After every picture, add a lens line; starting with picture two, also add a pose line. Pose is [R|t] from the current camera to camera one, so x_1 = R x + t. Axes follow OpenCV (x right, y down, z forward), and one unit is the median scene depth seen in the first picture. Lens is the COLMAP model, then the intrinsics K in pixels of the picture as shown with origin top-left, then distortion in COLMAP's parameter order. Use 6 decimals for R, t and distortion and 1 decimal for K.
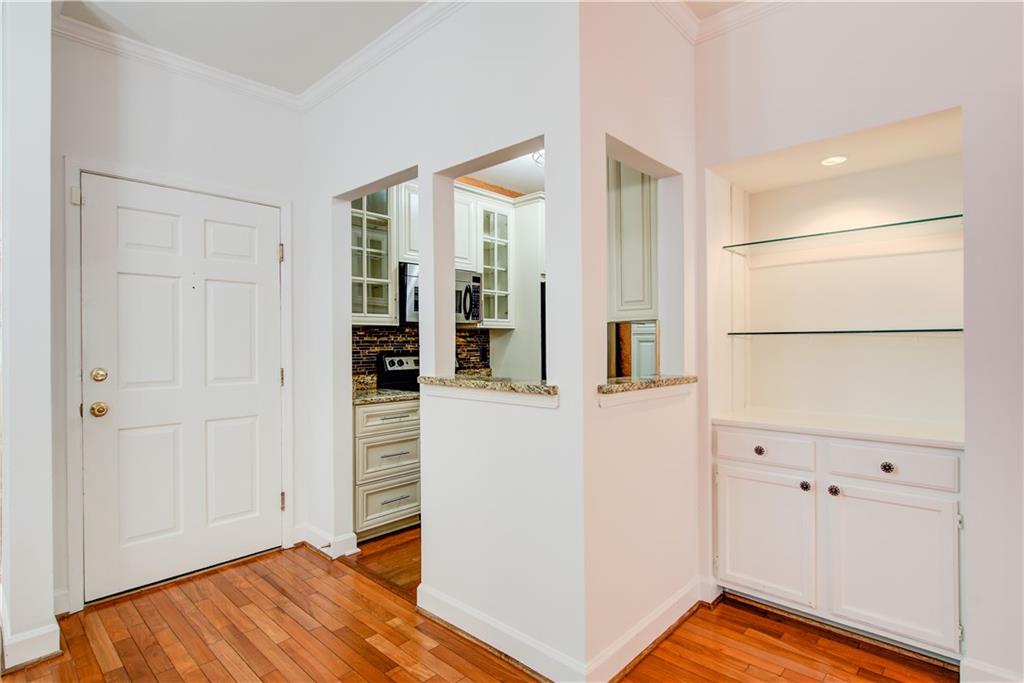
lens RADIAL K [[513.6, 0, 509.3], [0, 513.6, 345.6], [0, 0, 1]] dist [-0.002922, -0.000449]
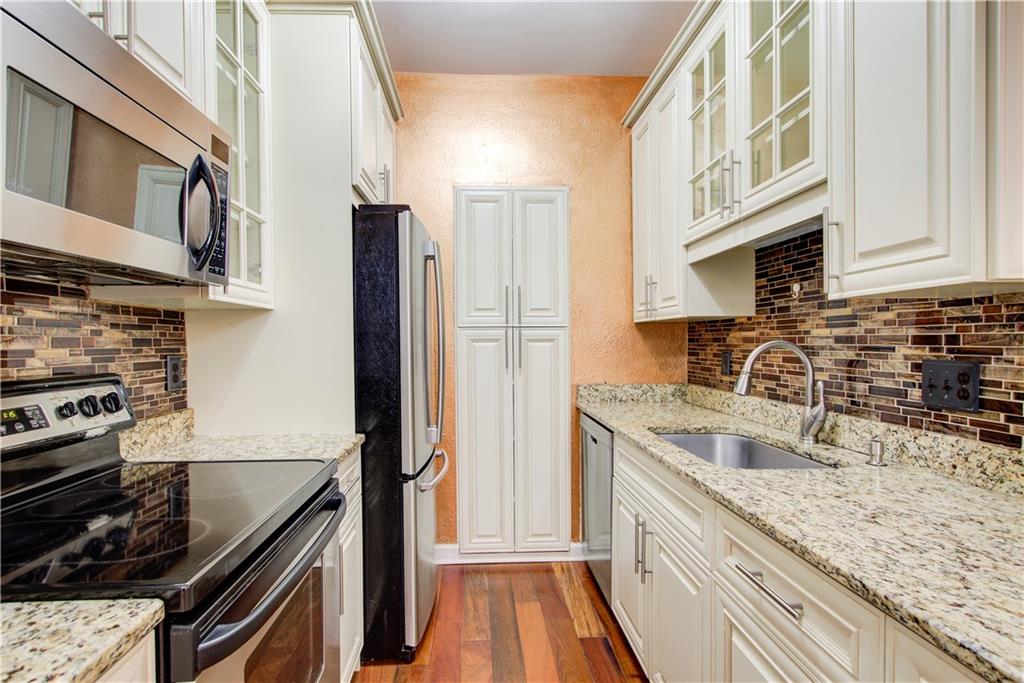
lens RADIAL K [[512.2, 0, 498.0], [0, 512.2, 353.7], [0, 0, 1]] dist [-0.002675, 0.000542]
pose [[0.699387, -0.017925, 0.714518, -0.202893], [0.008026, 0.999819, 0.017226, -0.003953], [-0.714698, -0.006313, 0.699405, 0.752789]]
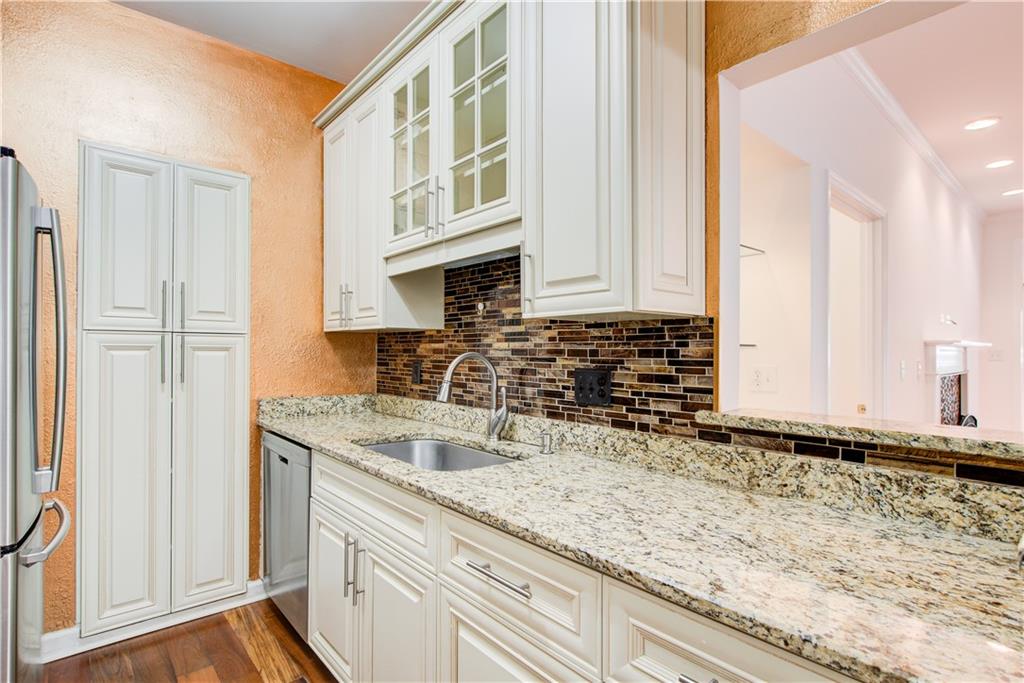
lens RADIAL K [[506.8, 0, 512.7], [0, 506.8, 349.7], [0, 0, 1]] dist [-0.002386, 0.000883]
pose [[0.103611, 0.007162, 0.994592, -0.205602], [-0.000319, 0.999974, -0.007167, -0.004710], [-0.994618, 0.000425, 0.103611, 0.802052]]
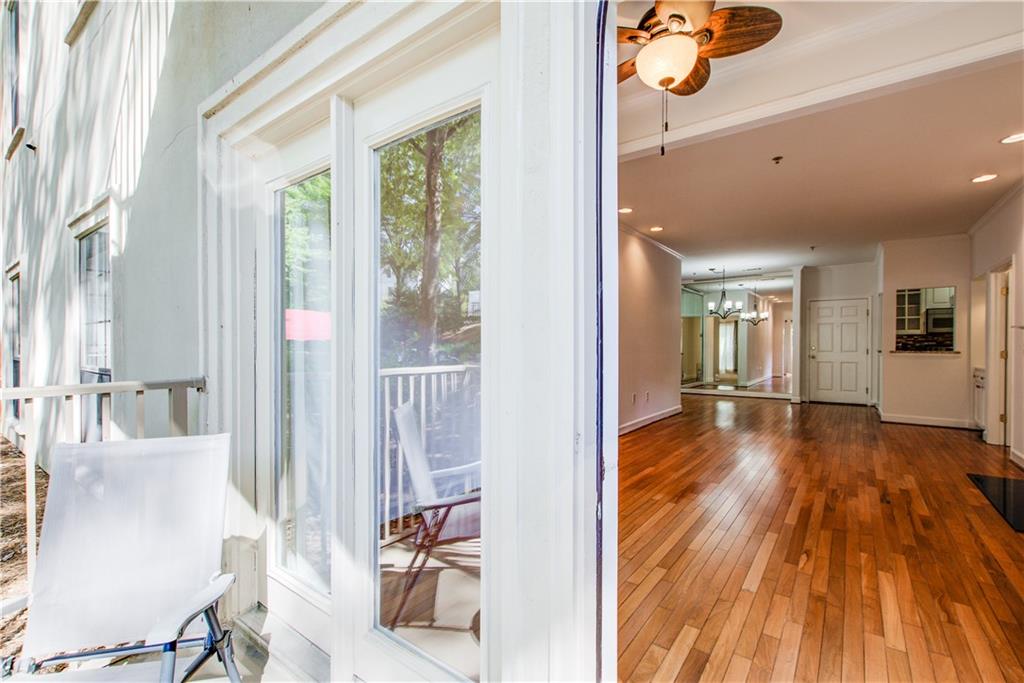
lens RADIAL K [[450.9, 0, 510.0], [0, 450.9, 347.4], [0, 0, 1]] dist [-0.001061, -0.000914]
pose [[0.107328, 0.009553, -0.994178, 1.841168], [-0.004360, 0.999949, 0.009138, 0.016747], [0.994214, 0.003354, 0.107365, -1.322319]]
